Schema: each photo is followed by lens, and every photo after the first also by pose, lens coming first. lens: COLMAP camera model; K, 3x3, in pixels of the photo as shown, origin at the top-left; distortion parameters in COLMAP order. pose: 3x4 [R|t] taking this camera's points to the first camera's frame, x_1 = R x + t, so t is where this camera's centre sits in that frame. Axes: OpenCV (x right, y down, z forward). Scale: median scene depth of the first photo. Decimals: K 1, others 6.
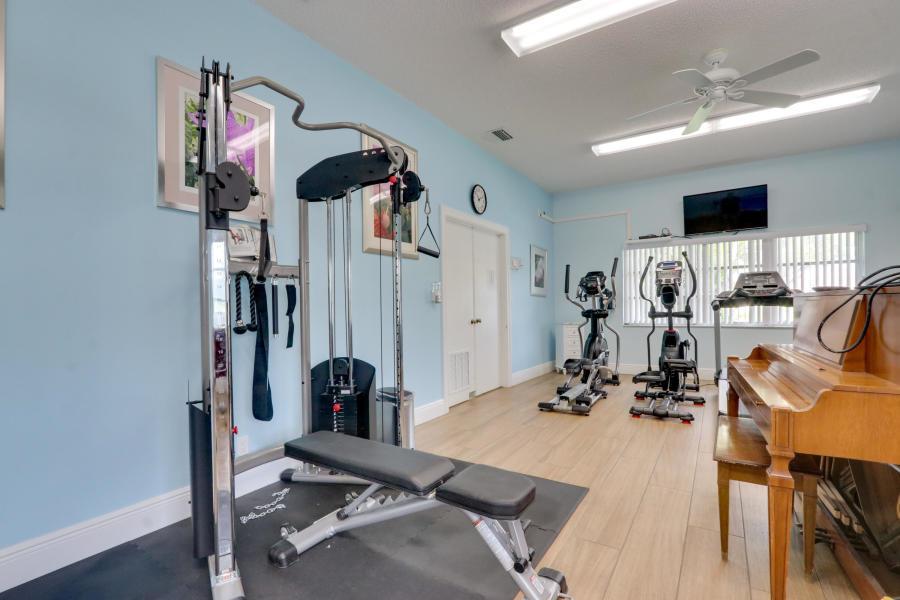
lens RADIAL K [[415.6, 0, 449.9], [0, 415.6, 309.8], [0, 0, 1]] dist [-0.004078, -0.000349]
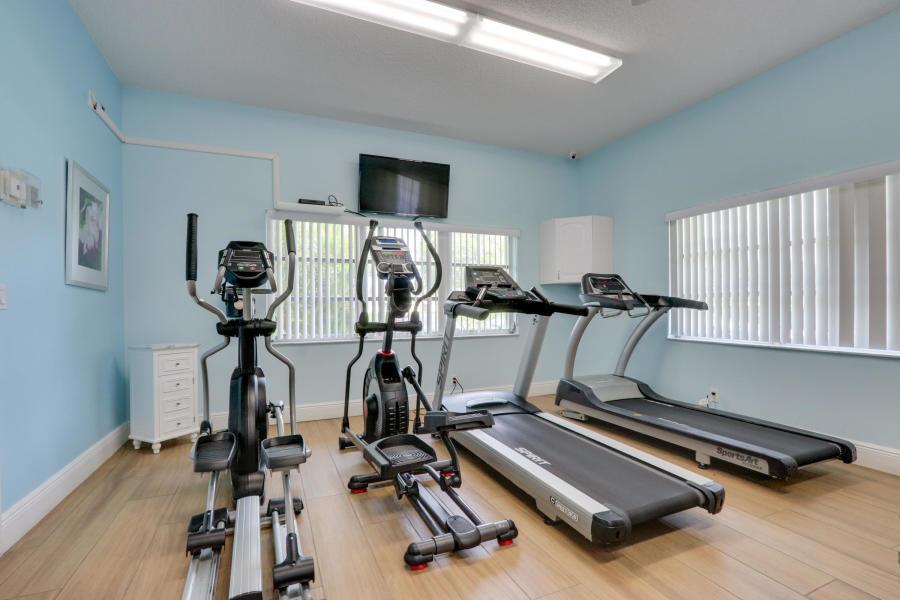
lens RADIAL K [[415.6, 0, 449.9], [0, 415.6, 309.8], [0, 0, 1]] dist [-0.004078, -0.000349]
pose [[0.553676, 0.004777, 0.832718, 0.076256], [0.000977, 0.999979, -0.006386, -0.007971], [-0.832732, 0.004349, 0.553660, 0.544672]]
